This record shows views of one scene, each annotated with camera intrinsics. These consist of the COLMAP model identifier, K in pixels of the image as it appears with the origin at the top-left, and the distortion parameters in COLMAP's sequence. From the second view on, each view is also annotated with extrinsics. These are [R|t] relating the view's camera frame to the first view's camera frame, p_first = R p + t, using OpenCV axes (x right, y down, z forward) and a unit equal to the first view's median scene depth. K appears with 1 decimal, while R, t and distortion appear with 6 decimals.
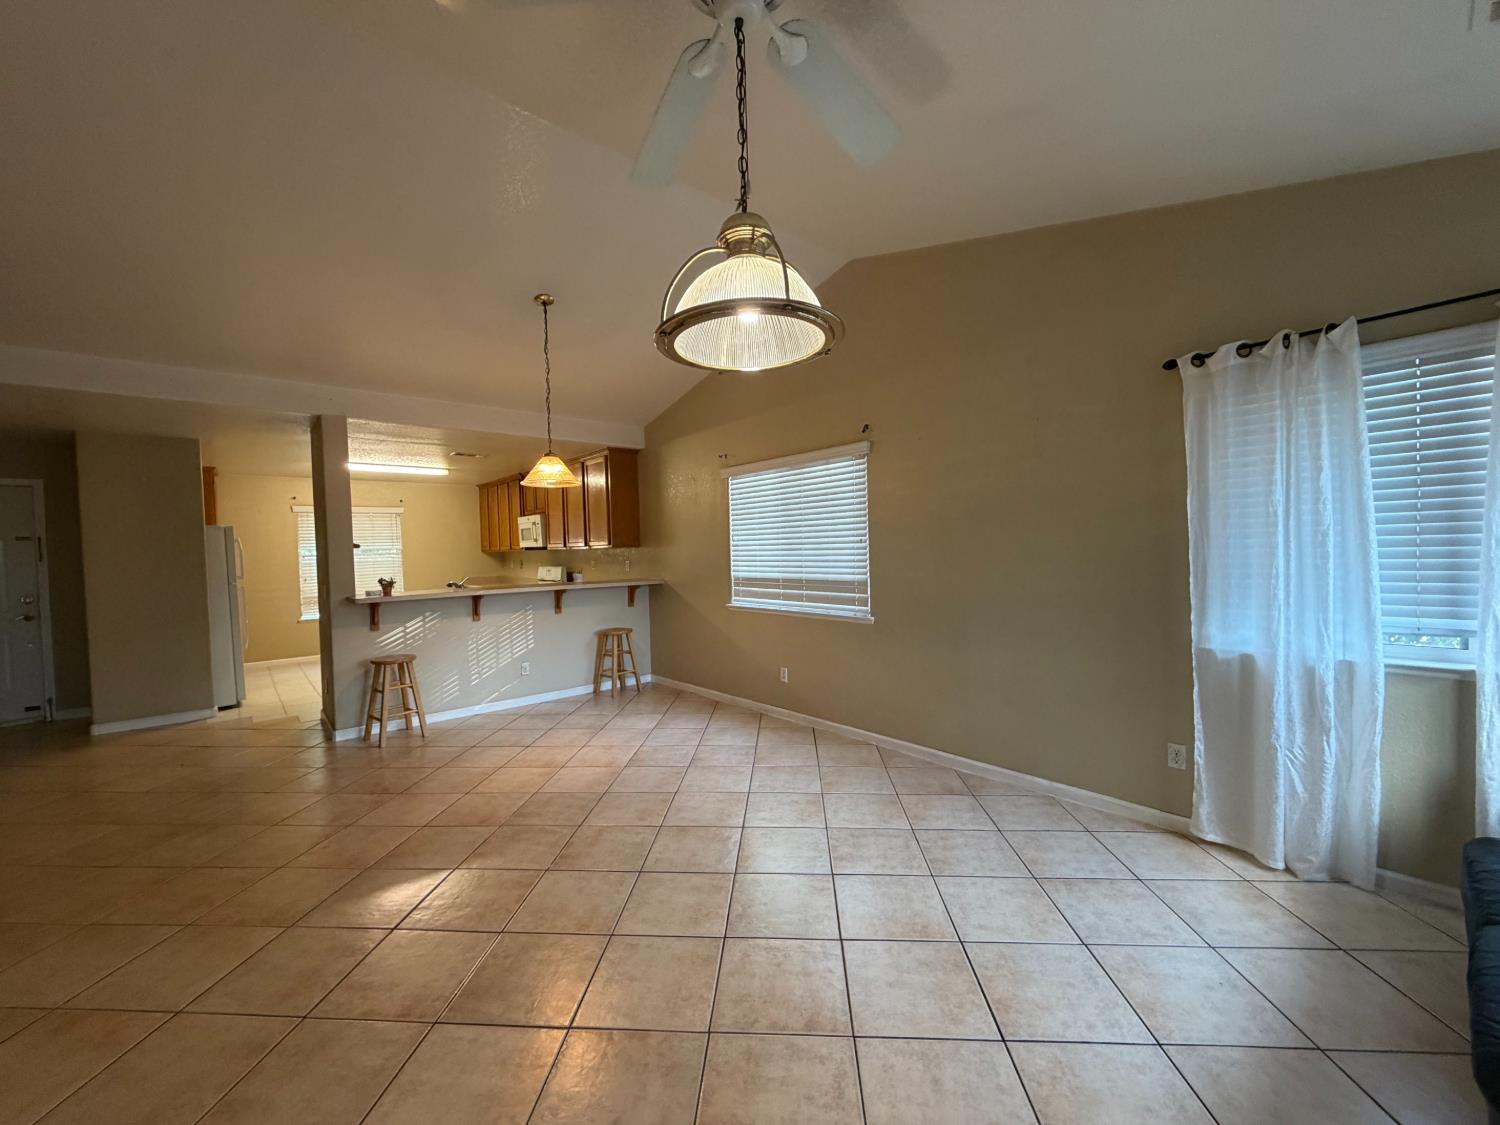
lens RADIAL K [[600.5, 0, 745.1], [0, 600.5, 564.7], [0, 0, 1]] dist [0.001903, -0.000338]
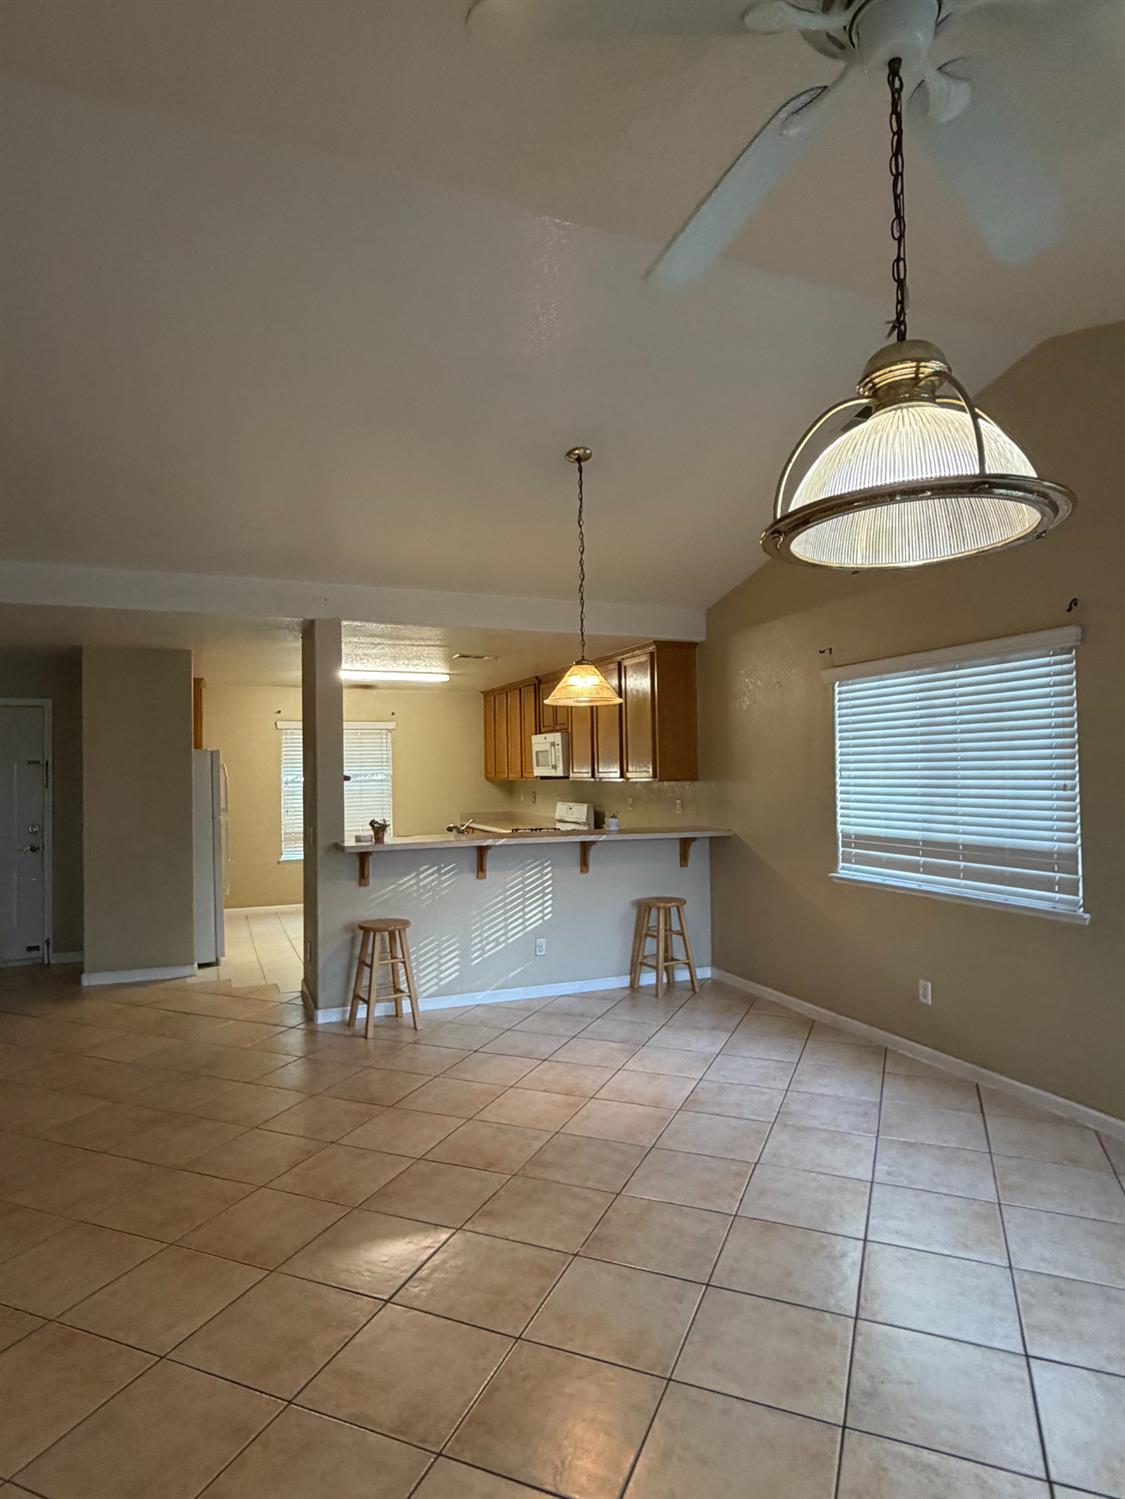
lens RADIAL K [[862.2, 0, 553.1], [0, 862.2, 753.1], [0, 0, 1]] dist [0.000440, 0.002047]
pose [[0.947050, 0.007485, -0.321000, -0.020120], [-0.021222, 0.999001, -0.039317, -0.030136], [0.320385, 0.044048, 0.946263, -0.001925]]
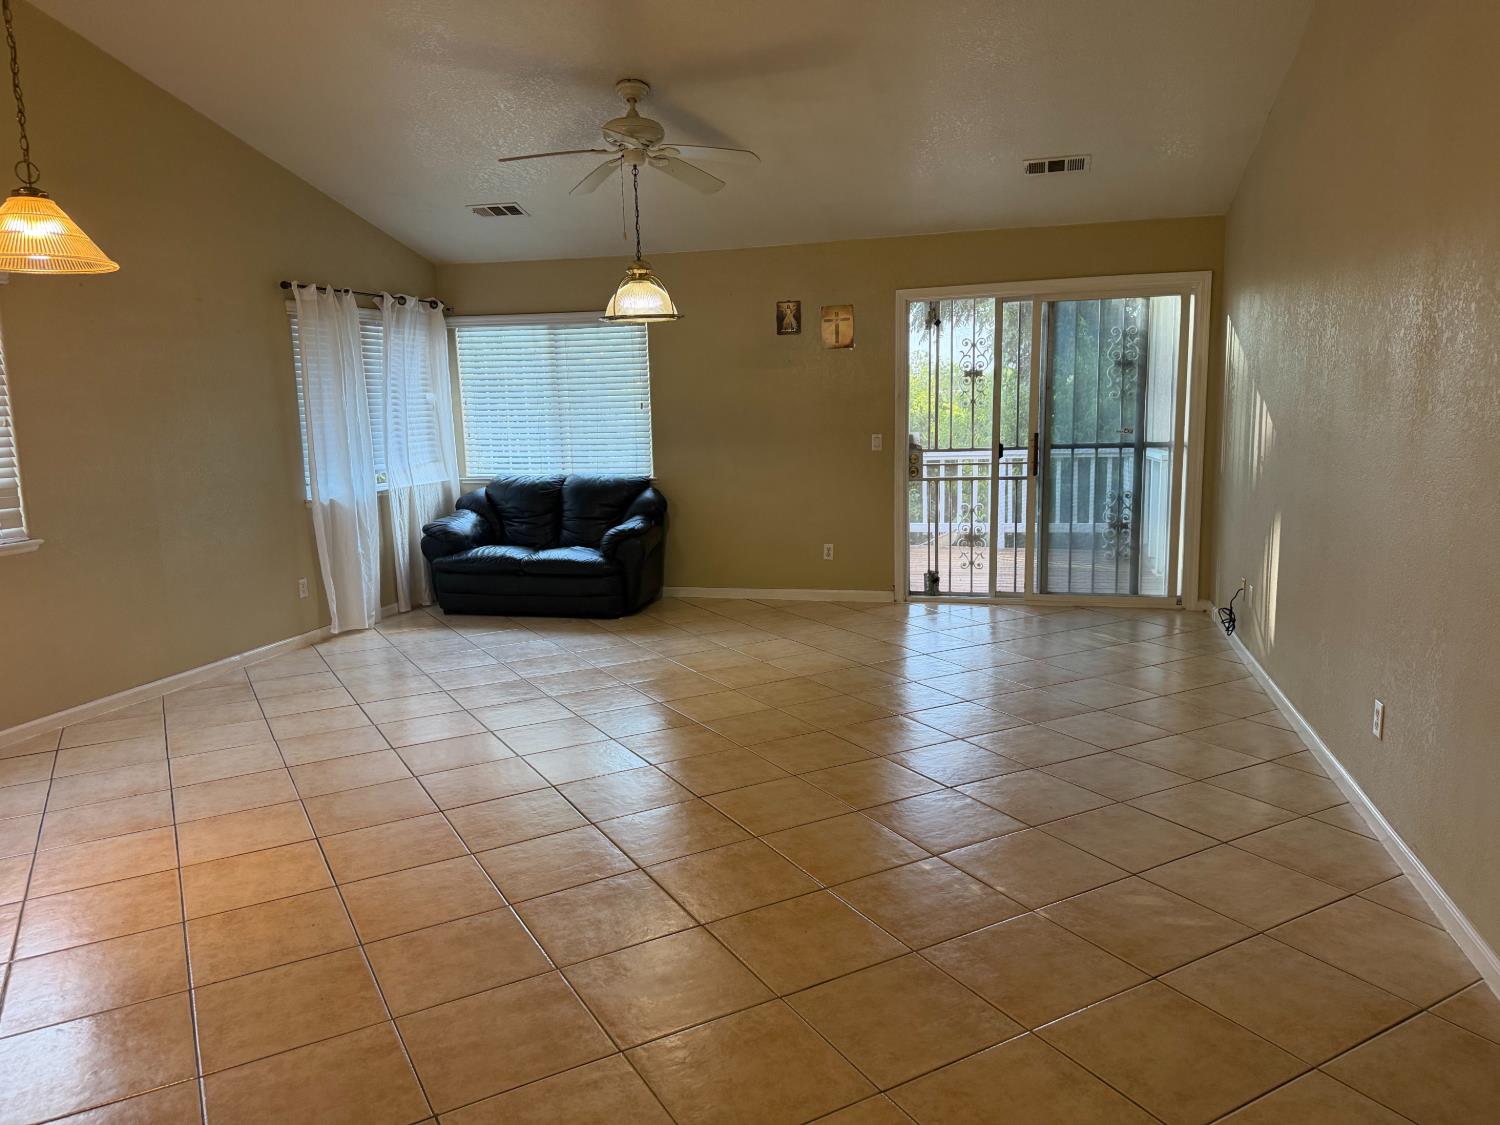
lens RADIAL K [[1052.1, 0, 751.0], [0, 1052.1, 561.4], [0, 0, 1]] dist [0.083211, -0.033924]
pose [[-0.550578, -0.088788, 0.830049, -1.266519], [0.065586, 0.986653, 0.149043, -0.015803], [-0.832203, 0.136500, -0.537406, 1.036861]]
